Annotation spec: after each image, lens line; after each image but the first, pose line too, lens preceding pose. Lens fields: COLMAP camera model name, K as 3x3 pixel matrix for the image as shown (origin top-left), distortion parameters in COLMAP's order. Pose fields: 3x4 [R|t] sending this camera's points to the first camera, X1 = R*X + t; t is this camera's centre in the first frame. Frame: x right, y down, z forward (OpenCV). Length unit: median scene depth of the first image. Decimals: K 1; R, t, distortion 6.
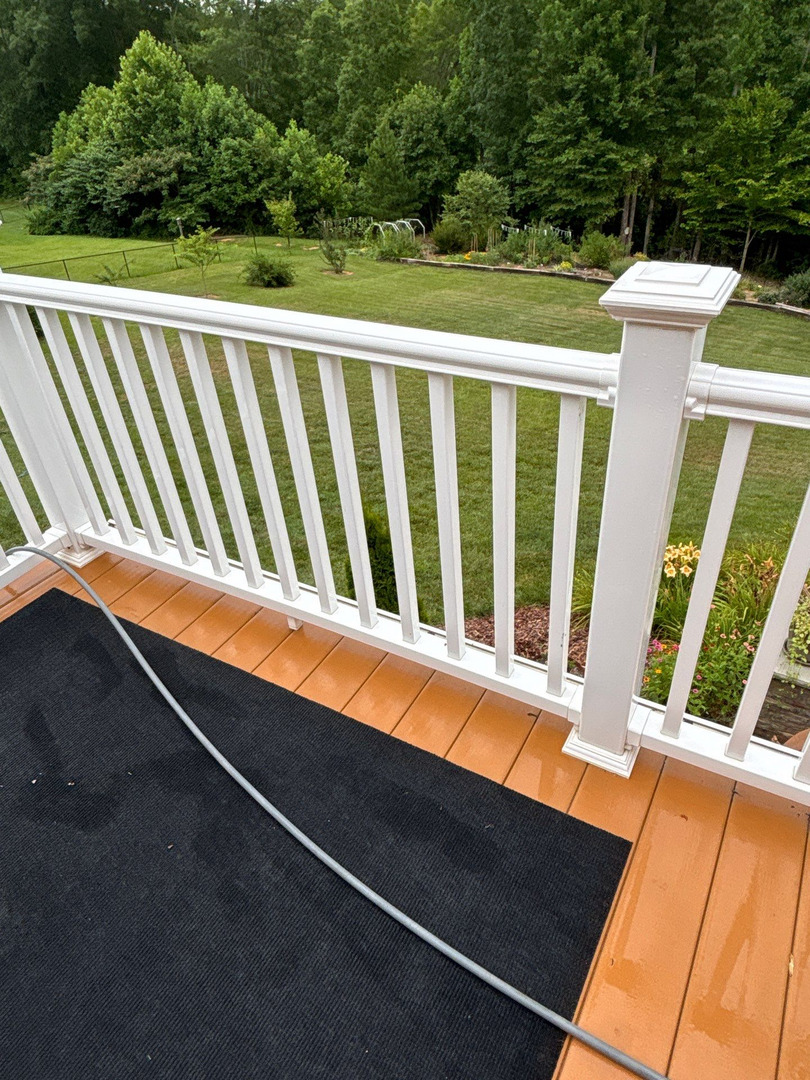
lens RADIAL K [[705.2, 0, 424.8], [0, 705.2, 543.2], [0, 0, 1]] dist [0.019936, -0.034255]
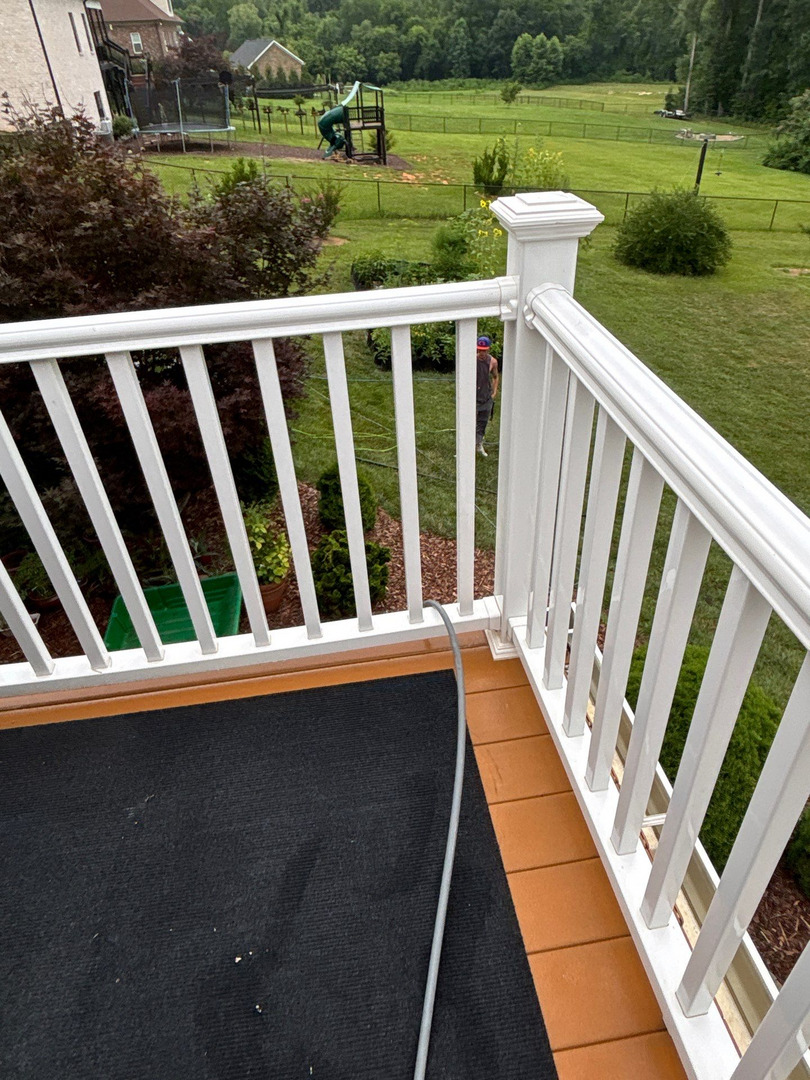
lens RADIAL K [[705.2, 0, 424.8], [0, 705.2, 543.2], [0, 0, 1]] dist [0.019936, -0.034255]
pose [[0.622849, 0.506248, -0.596466, -0.151138], [-0.457489, 0.854154, 0.247235, -0.227695], [0.634636, 0.118887, 0.763612, 0.373295]]
